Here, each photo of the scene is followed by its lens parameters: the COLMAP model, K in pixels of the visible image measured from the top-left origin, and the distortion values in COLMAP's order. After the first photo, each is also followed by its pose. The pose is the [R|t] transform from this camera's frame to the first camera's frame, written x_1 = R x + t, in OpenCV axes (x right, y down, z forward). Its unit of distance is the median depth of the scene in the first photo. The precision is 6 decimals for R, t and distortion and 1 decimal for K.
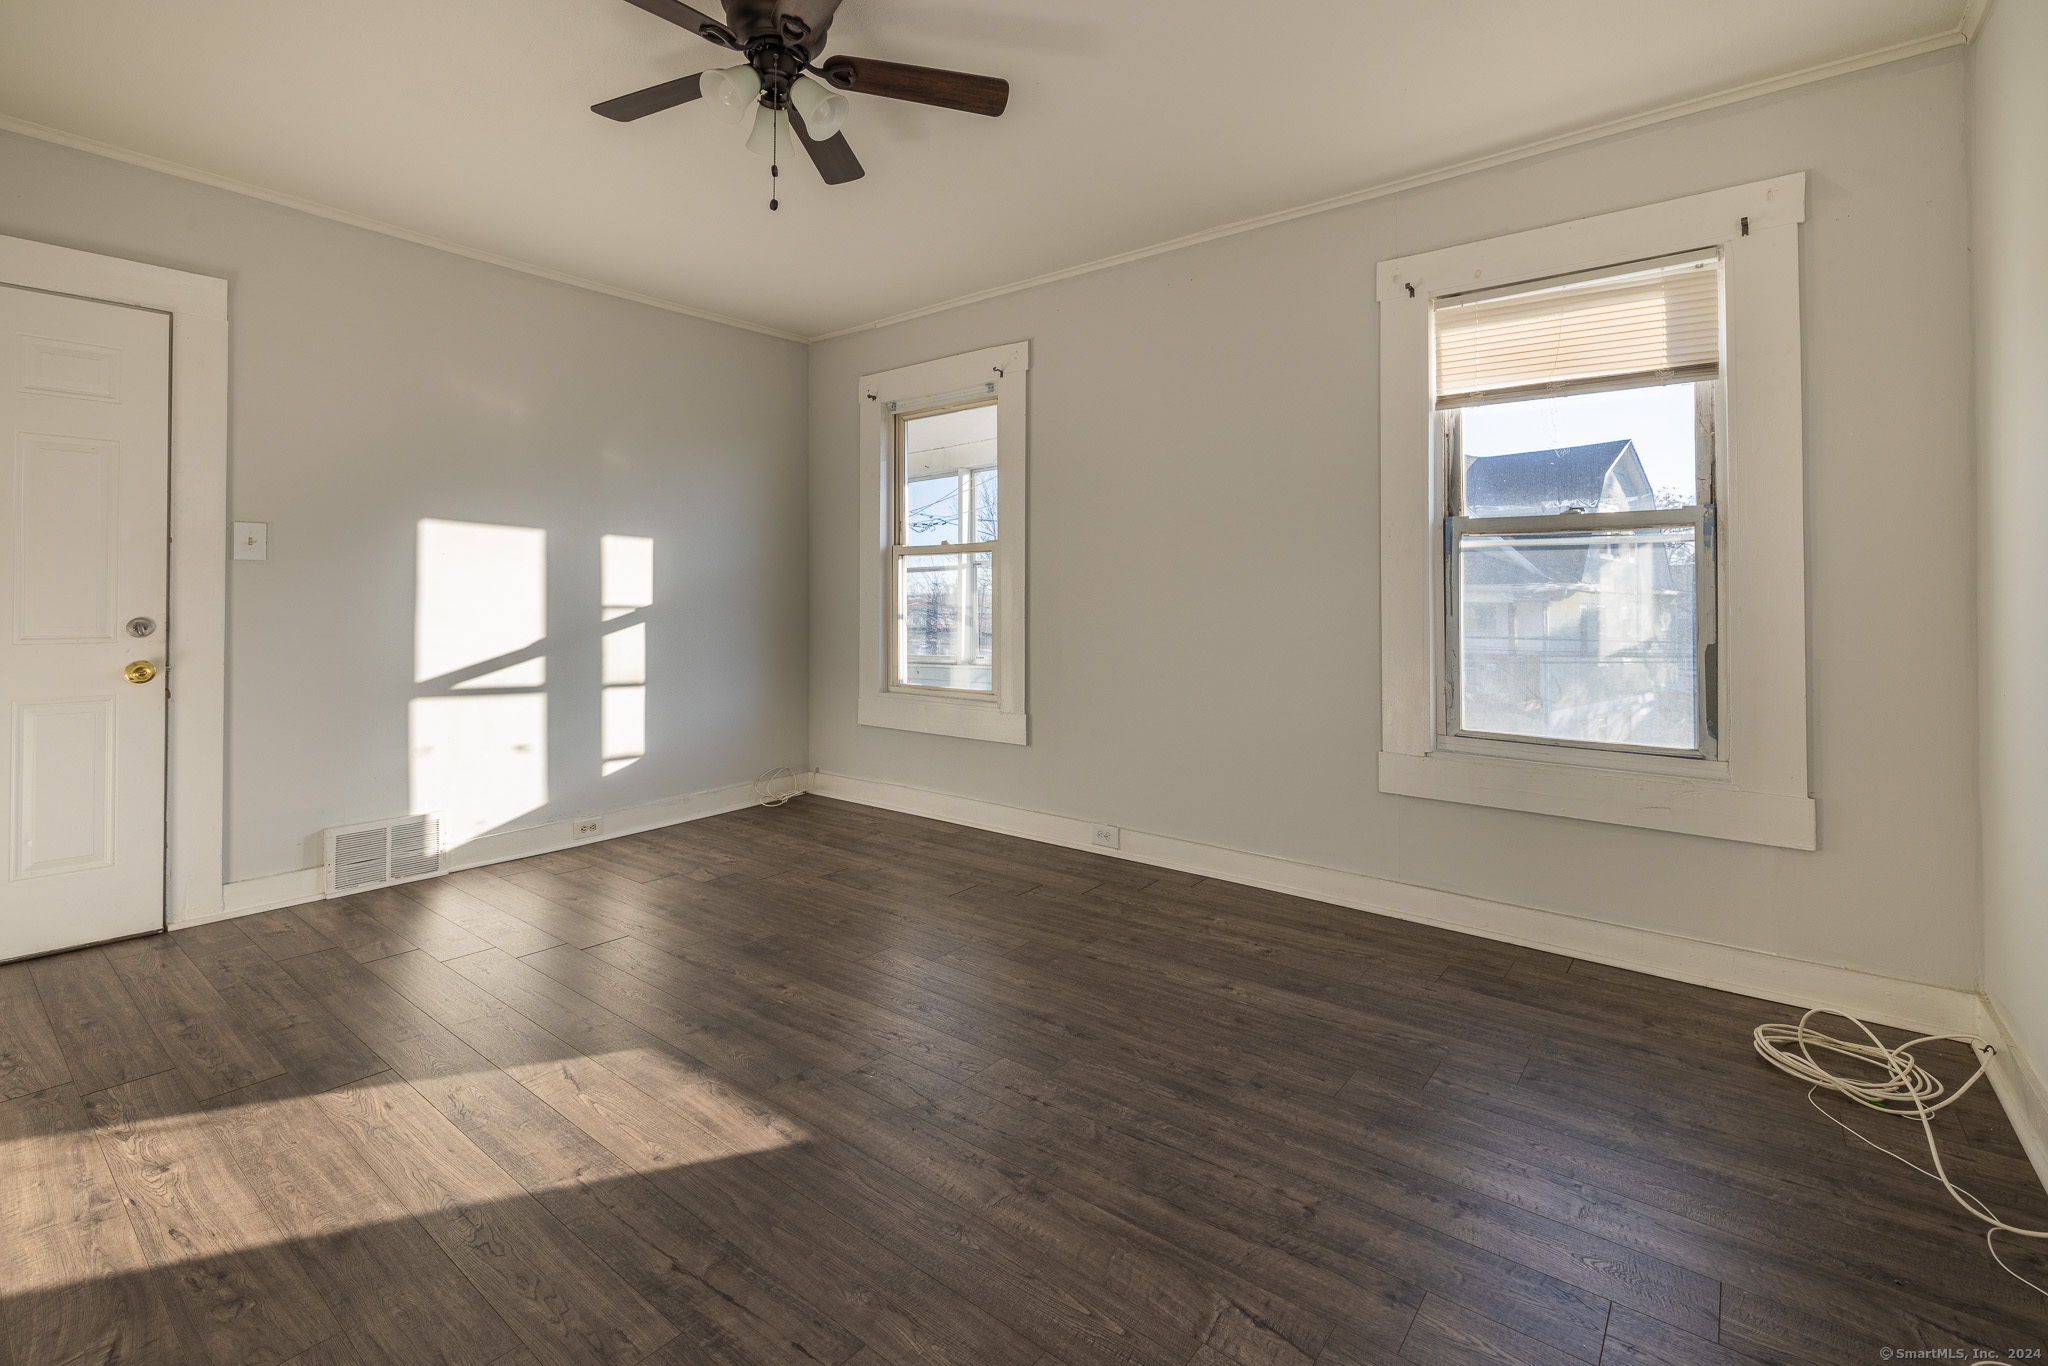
lens RADIAL K [[896.2, 0, 1063.1], [0, 896.2, 593.4], [0, 0, 1]] dist [-0.001669, -0.000140]
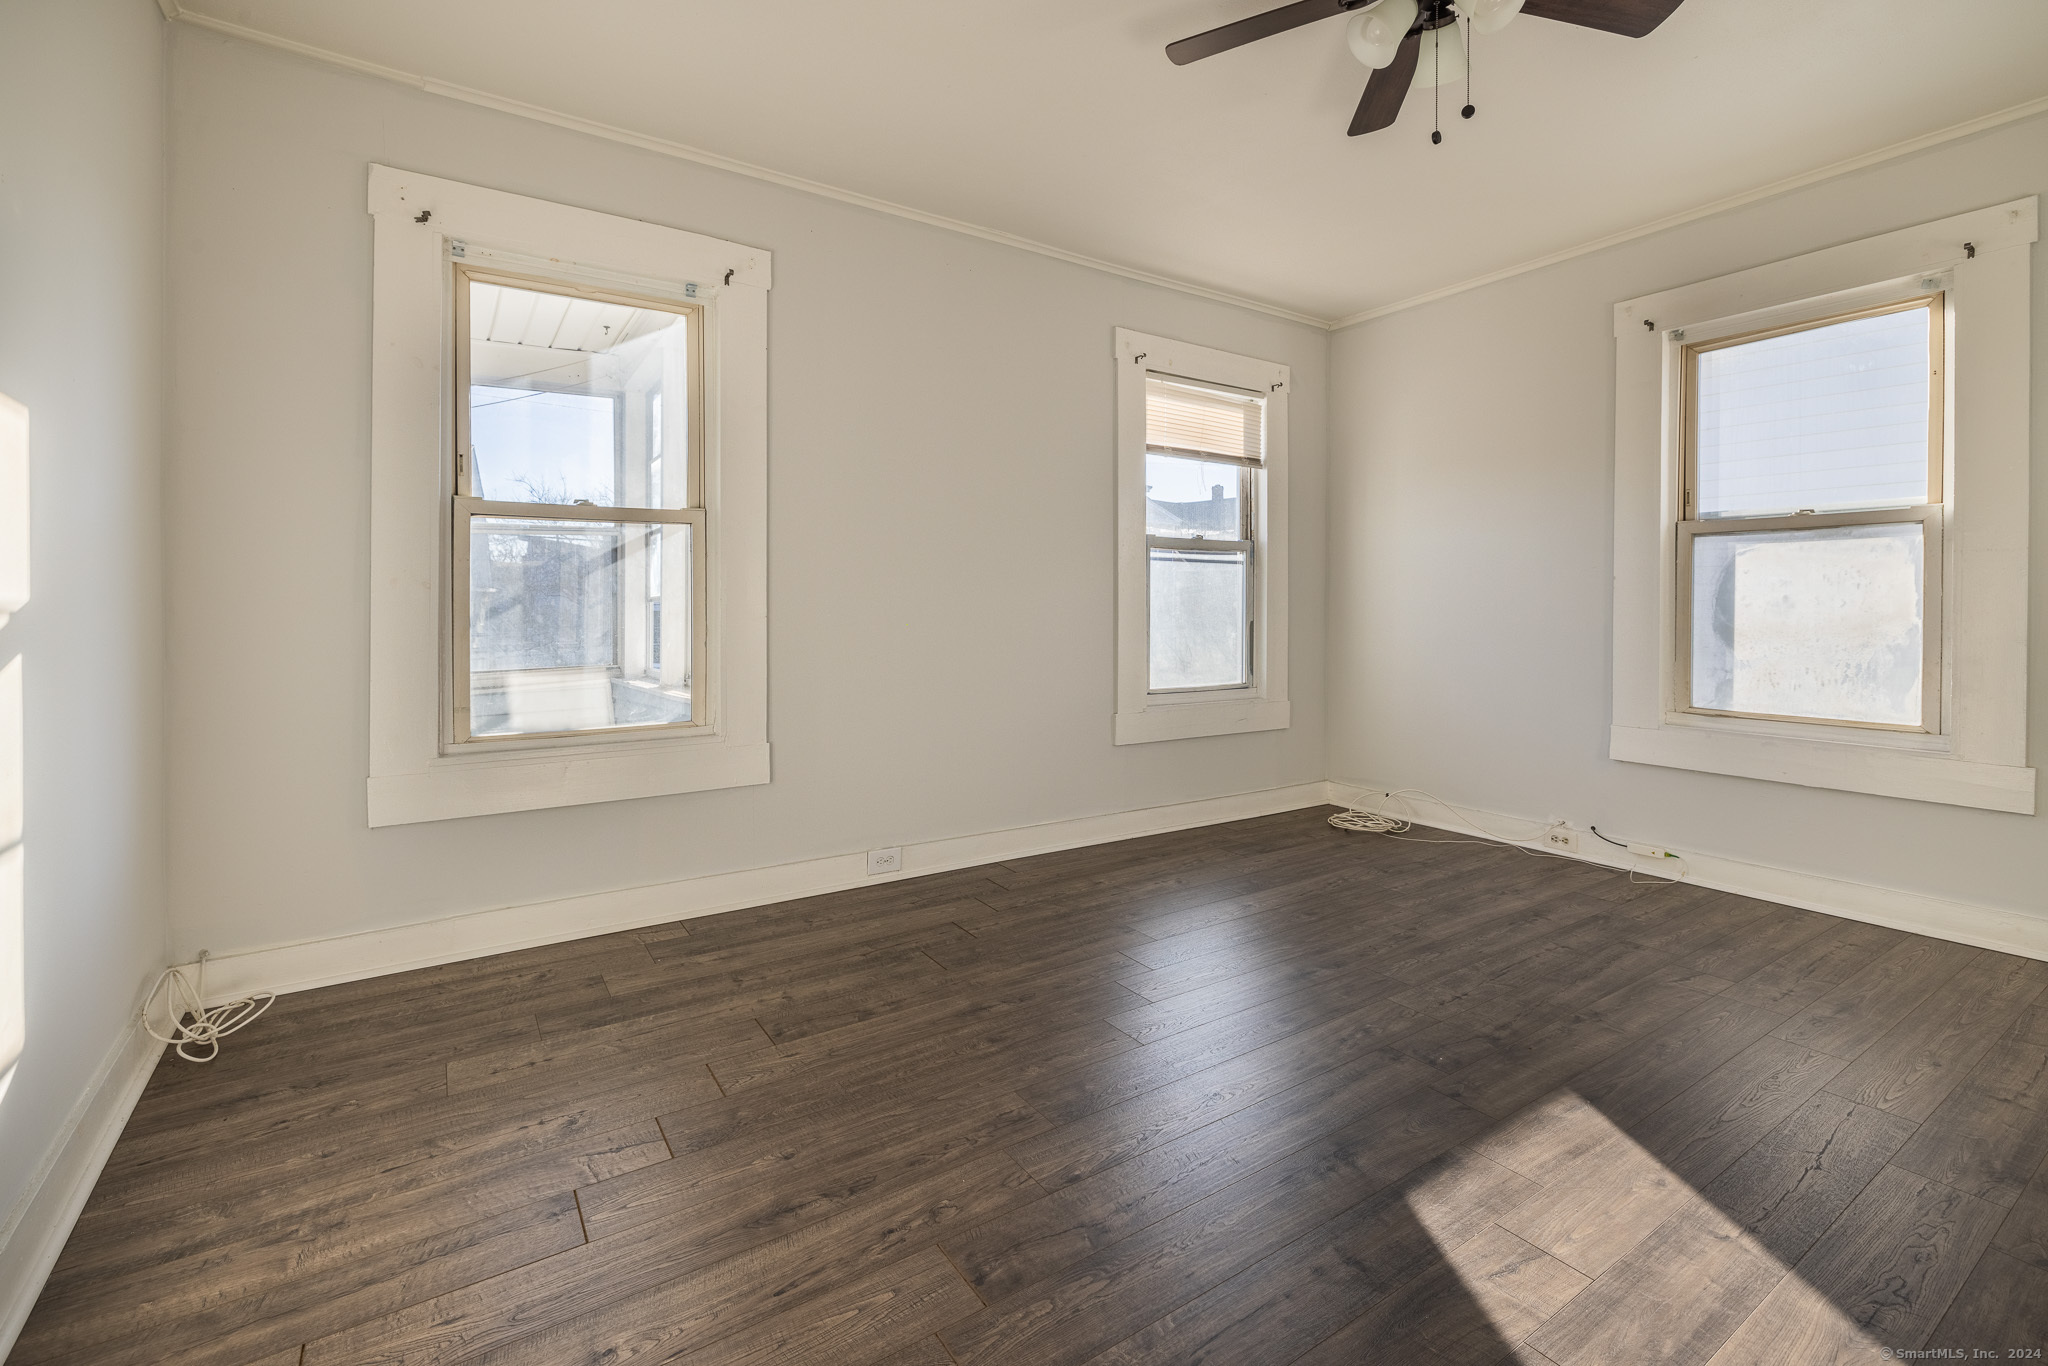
lens RADIAL K [[839.1, 0, 1017.8], [0, 839.1, 603.9], [0, 0, 1]] dist [0.002903, -0.000263]
pose [[0.368704, -0.006280, 0.929526, -0.975491], [-0.007921, 0.999920, 0.009898, 0.011825], [-0.929513, -0.011013, 0.368625, 0.839975]]
